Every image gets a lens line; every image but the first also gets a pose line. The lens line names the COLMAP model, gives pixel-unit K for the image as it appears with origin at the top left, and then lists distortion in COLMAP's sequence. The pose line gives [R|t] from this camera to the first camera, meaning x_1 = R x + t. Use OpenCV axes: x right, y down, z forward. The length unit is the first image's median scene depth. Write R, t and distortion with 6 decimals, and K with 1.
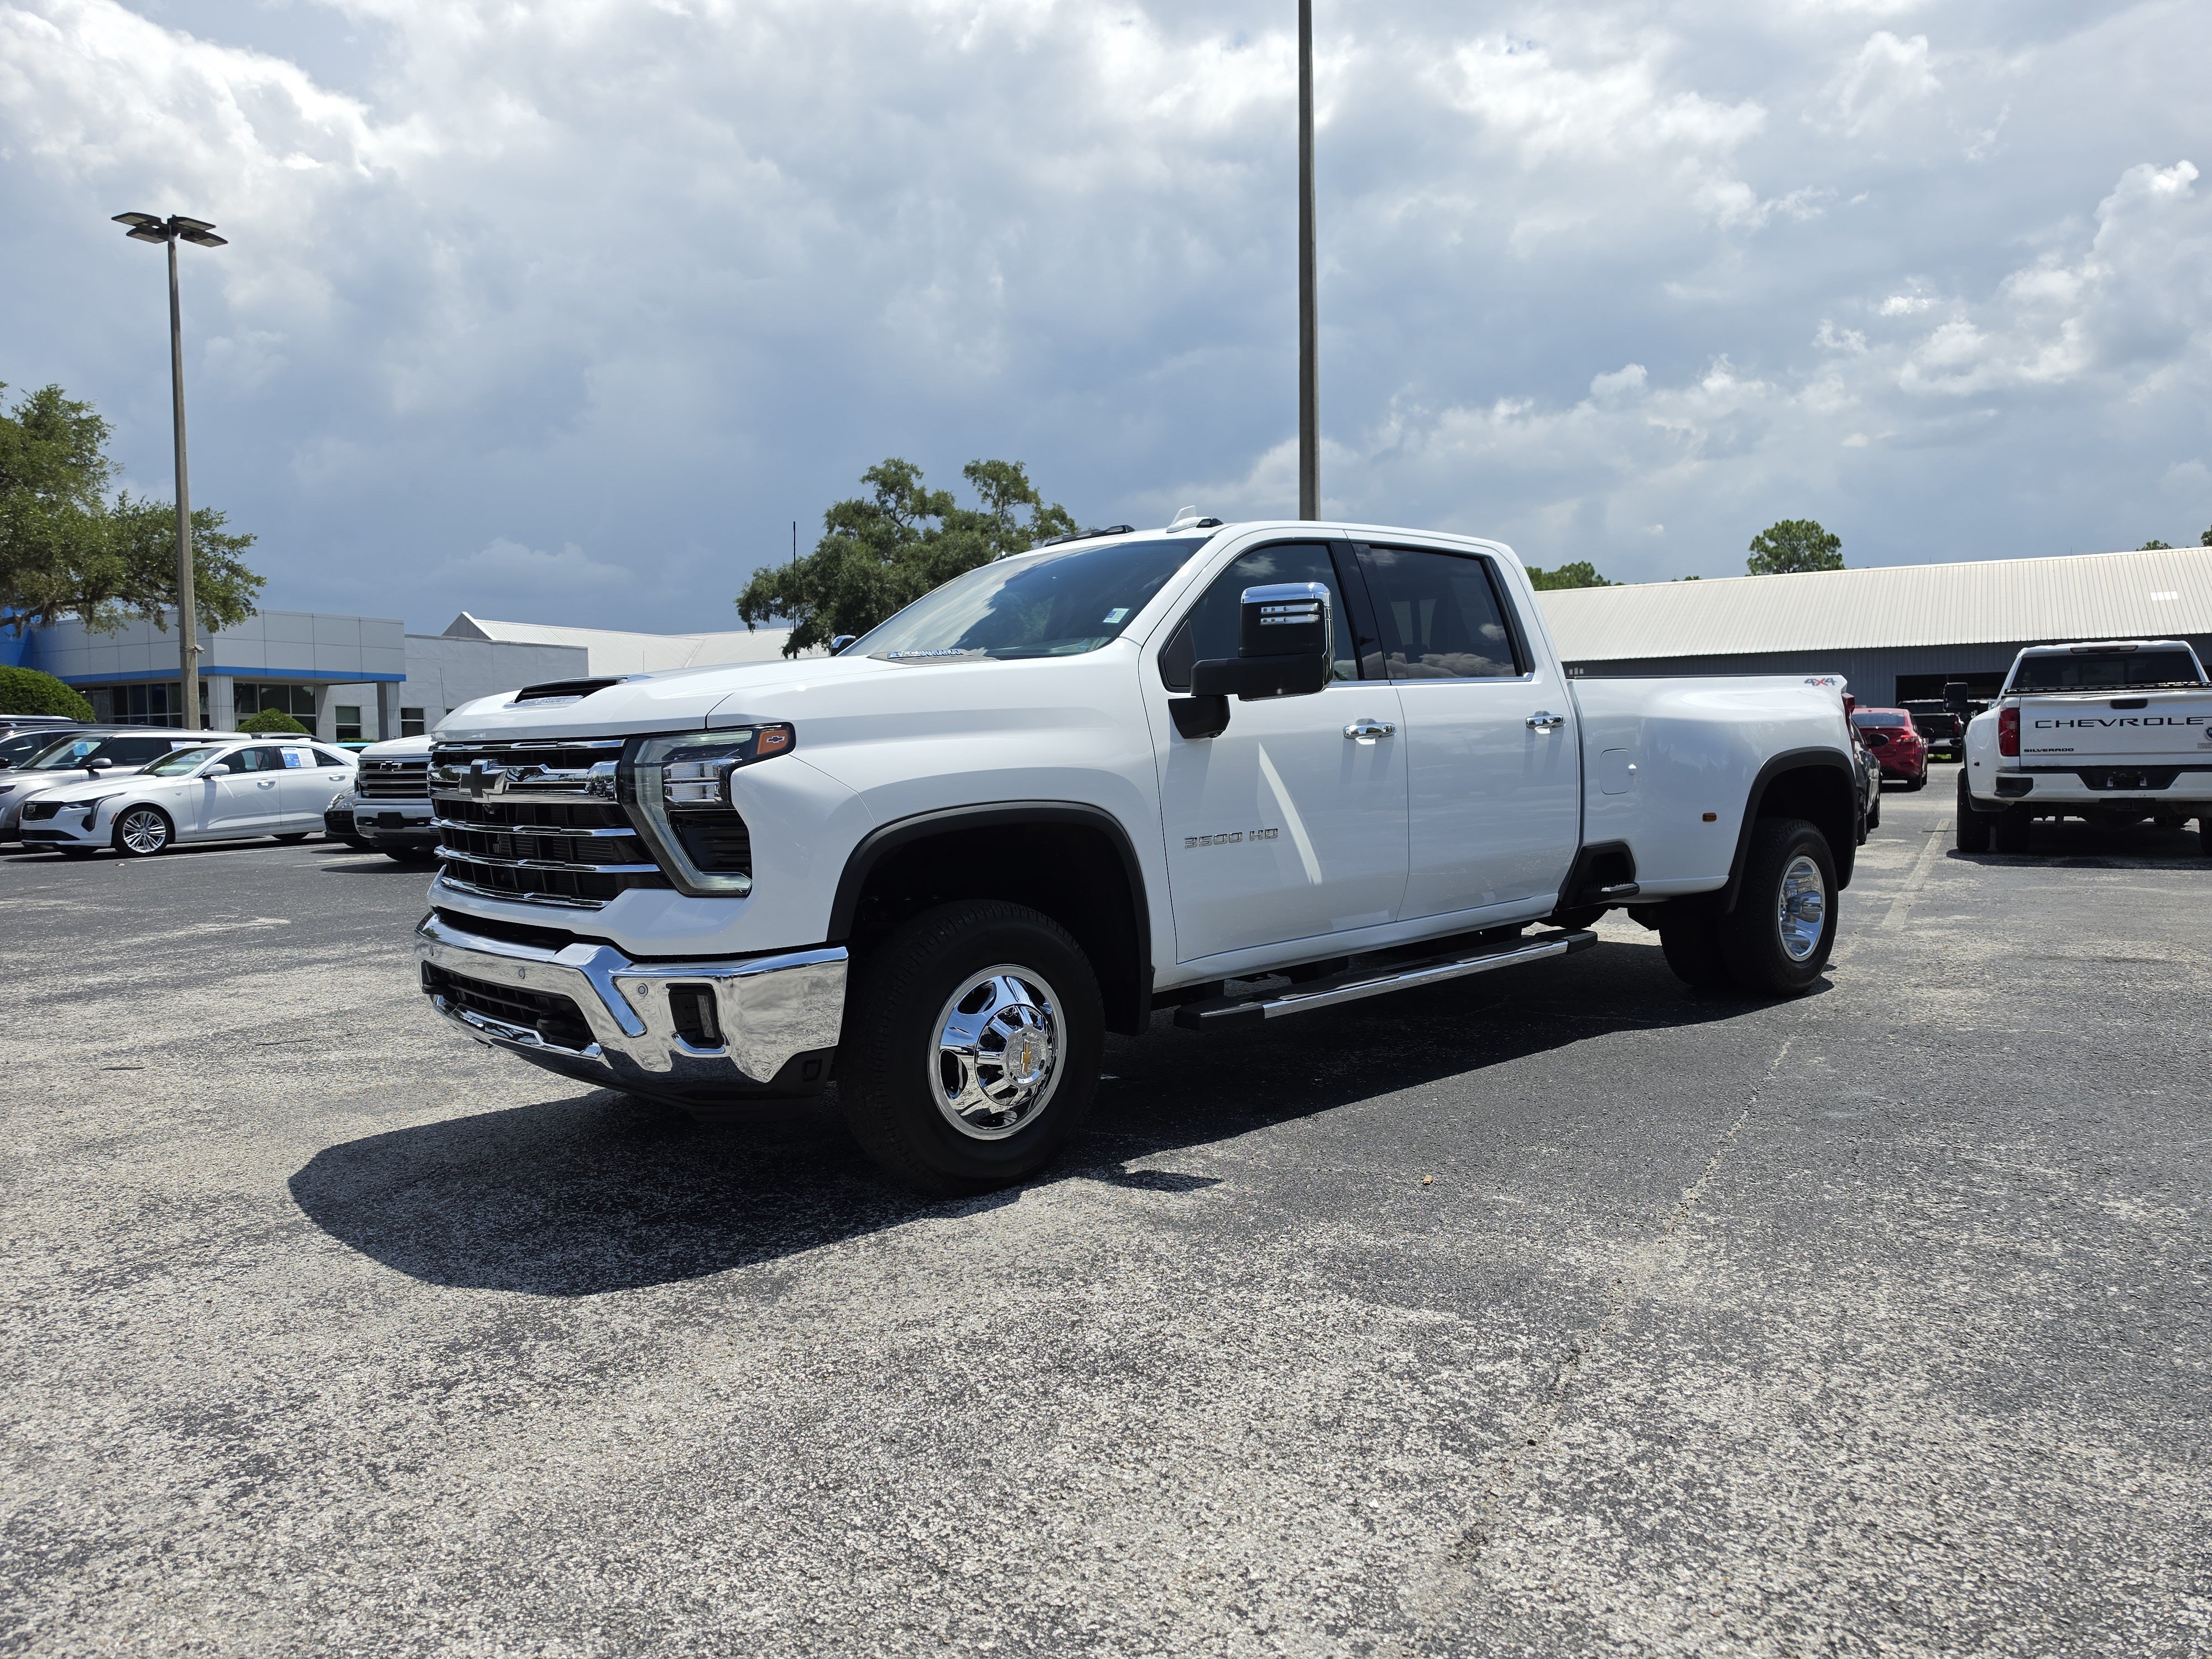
lens RADIAL K [[1541.1, 0, 1114.6], [0, 1541.1, 831.9], [0, 0, 1]] dist [0.033432, -0.035491]
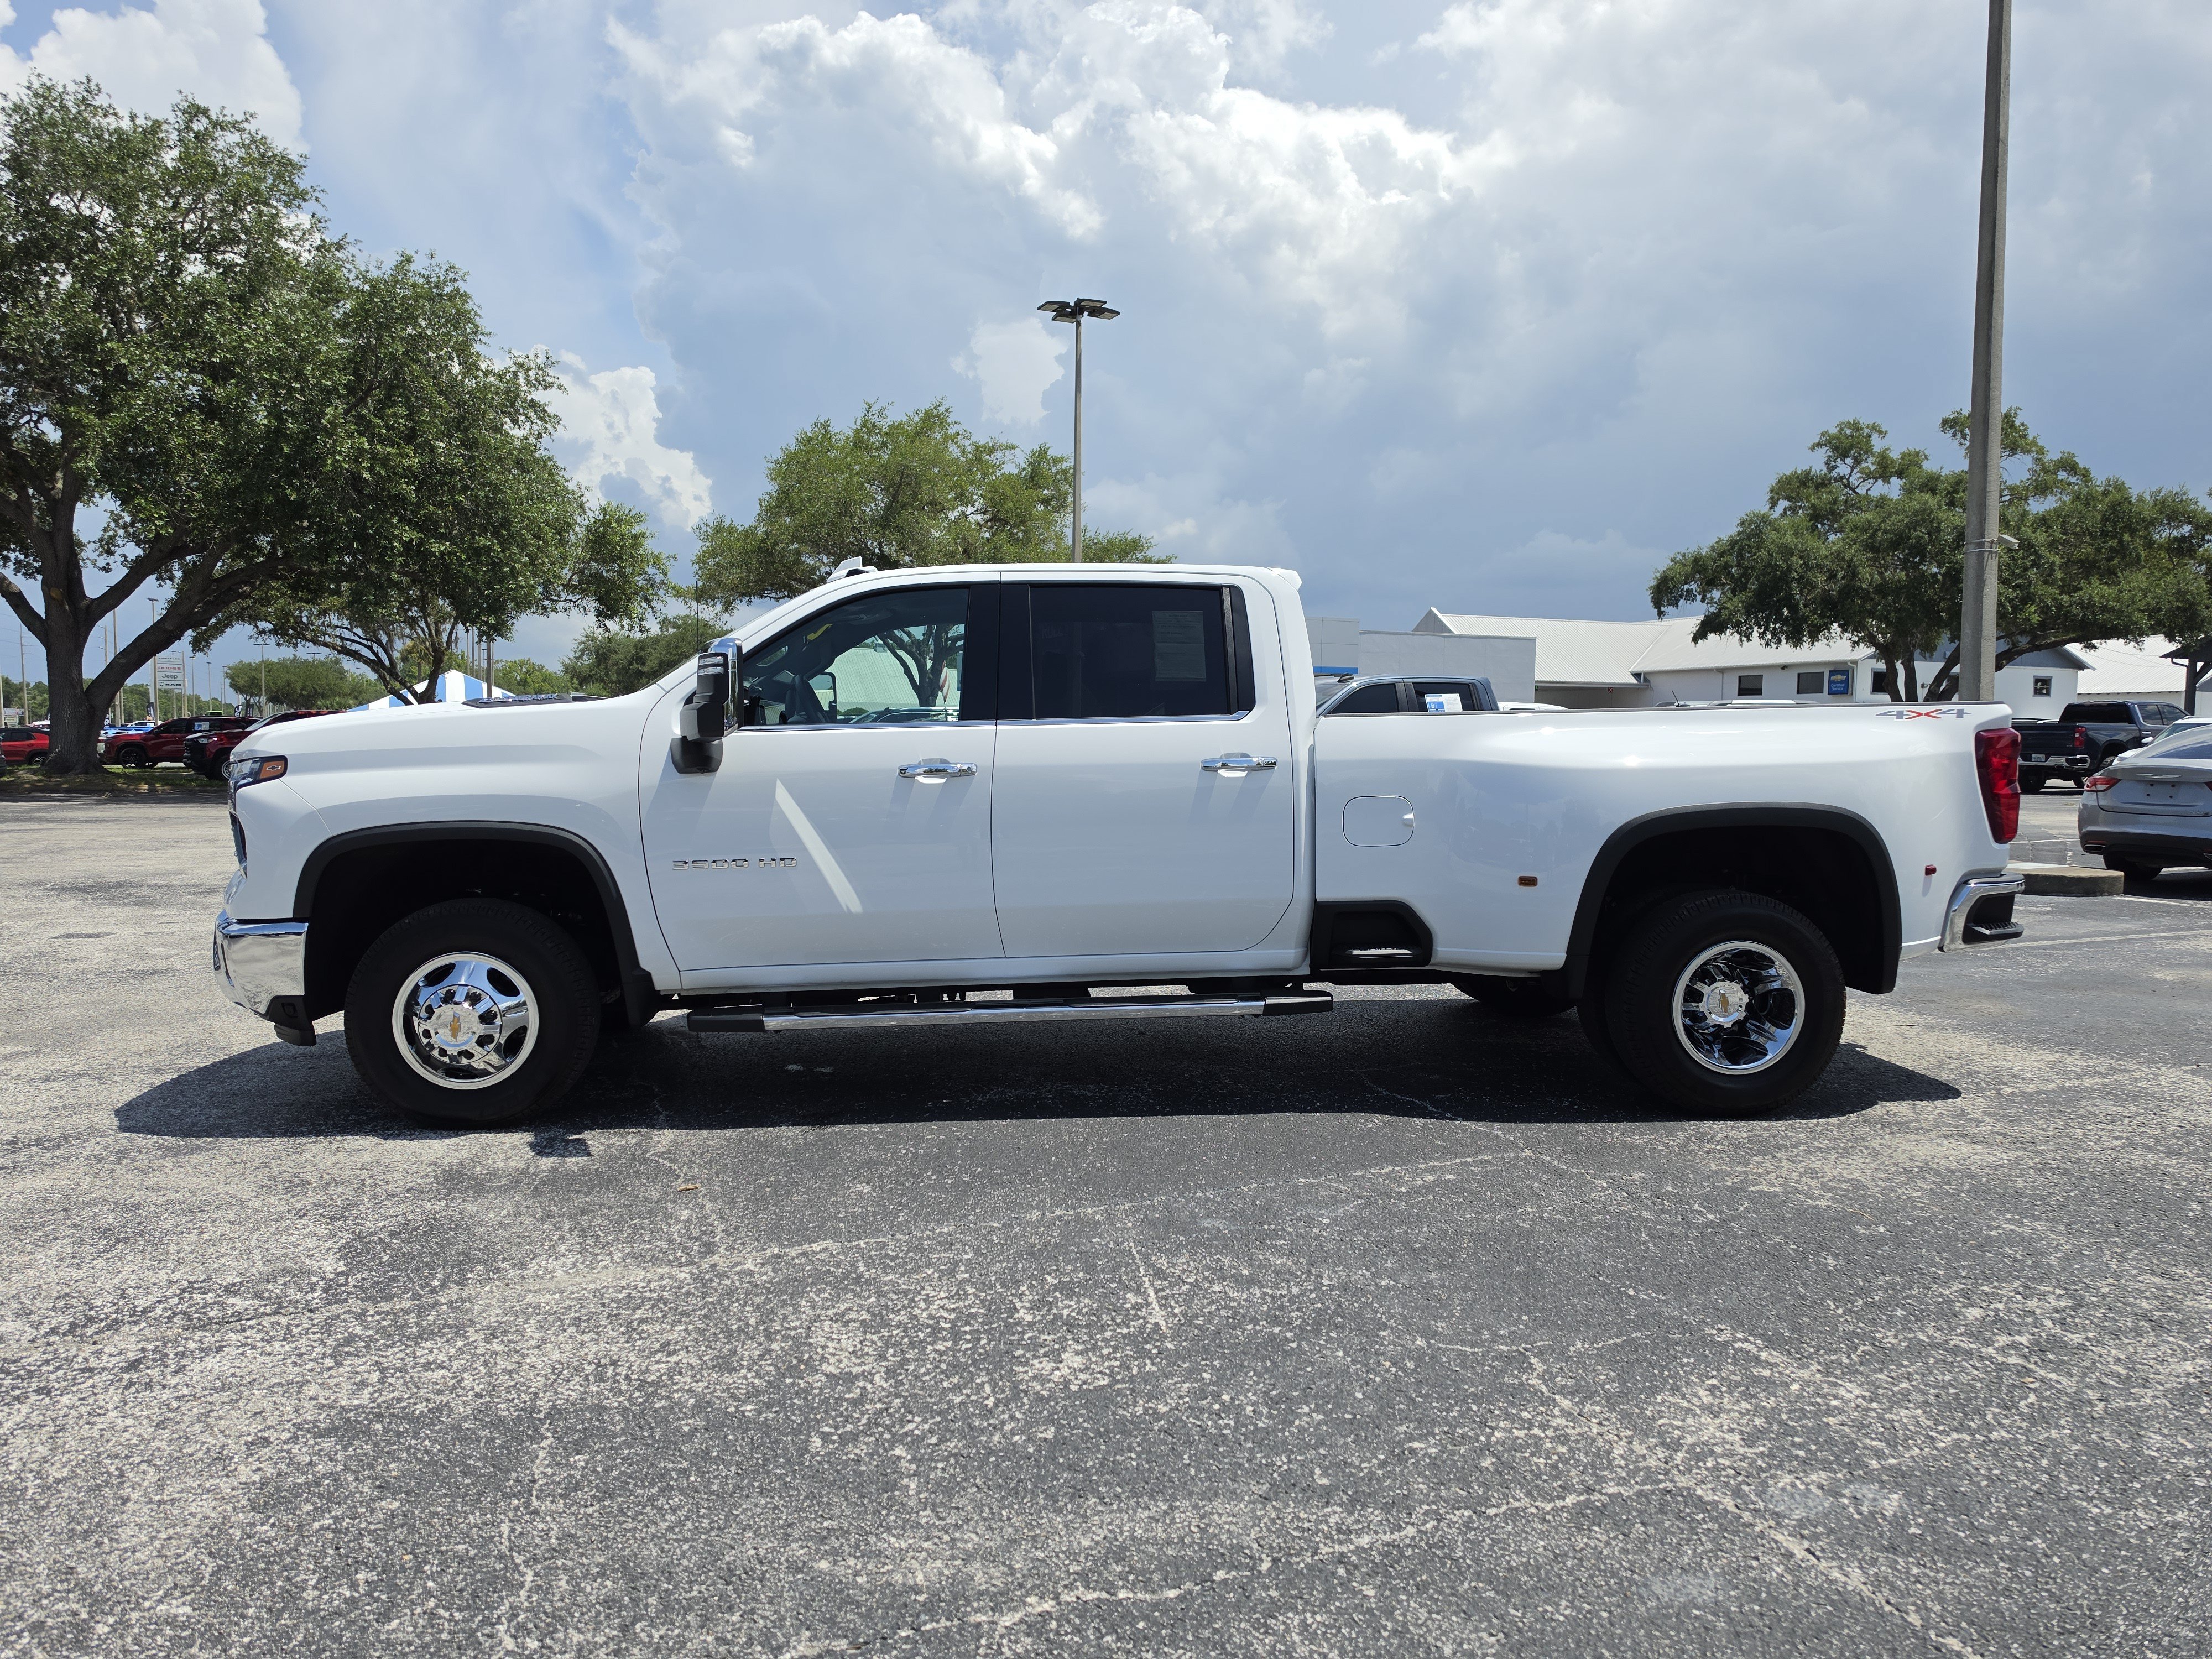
lens RADIAL K [[1541.1, 0, 1097.6], [0, 1541.1, 825.0], [0, 0, 1]] dist [0.033432, -0.035491]
pose [[0.793160, 0.055647, -0.606466, 0.726434], [-0.052275, 0.998362, 0.023240, -0.048325], [0.606766, 0.013270, 0.794770, 0.201850]]
